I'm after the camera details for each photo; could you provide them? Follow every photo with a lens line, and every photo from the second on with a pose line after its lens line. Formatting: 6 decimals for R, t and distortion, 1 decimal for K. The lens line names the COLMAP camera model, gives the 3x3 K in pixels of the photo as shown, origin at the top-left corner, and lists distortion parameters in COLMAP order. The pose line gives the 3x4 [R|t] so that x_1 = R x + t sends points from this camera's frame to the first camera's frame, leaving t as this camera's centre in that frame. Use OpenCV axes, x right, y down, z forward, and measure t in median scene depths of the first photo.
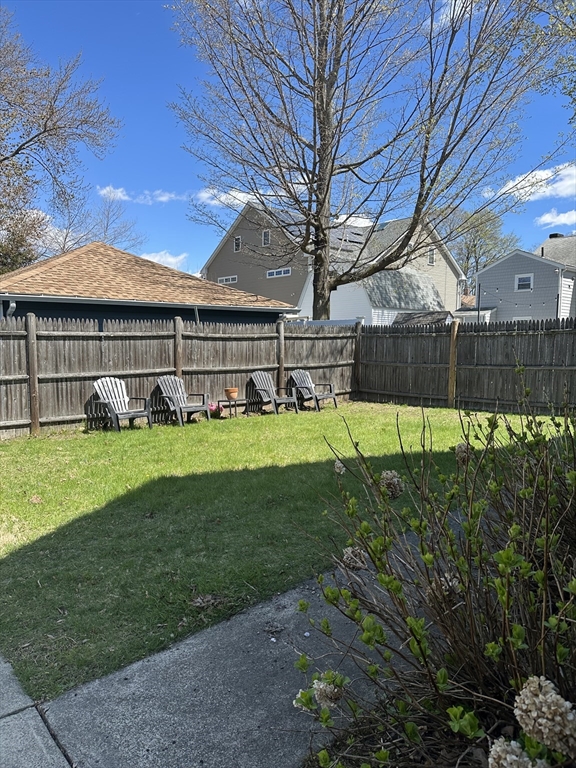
lens RADIAL K [[536.0, 0, 288.2], [0, 536.0, 383.0], [0, 0, 1]] dist [0.053777, -0.071039]
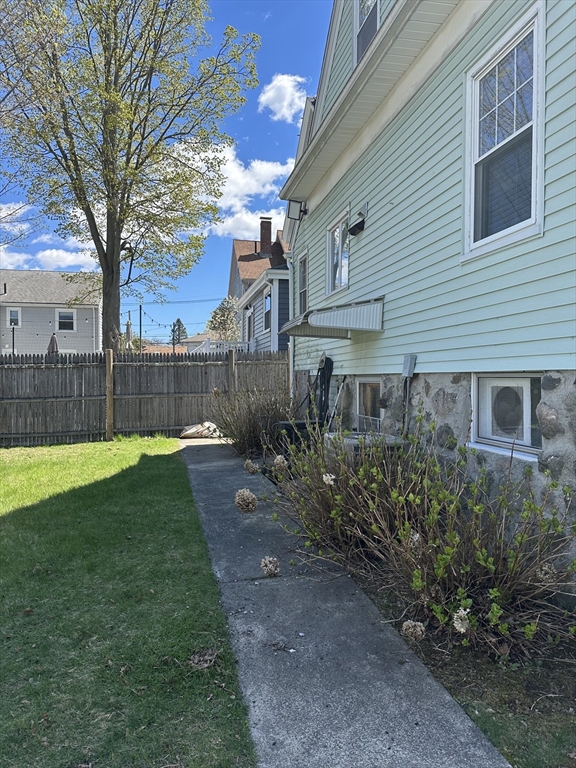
lens RADIAL K [[536.0, 0, 288.1], [0, 536.0, 383.8], [0, 0, 1]] dist [0.053777, -0.071039]
pose [[0.528518, -0.044479, 0.847756, -0.805826], [0.093696, 0.995582, -0.006178, -0.042945], [-0.843736, 0.082697, 0.530350, 0.340607]]
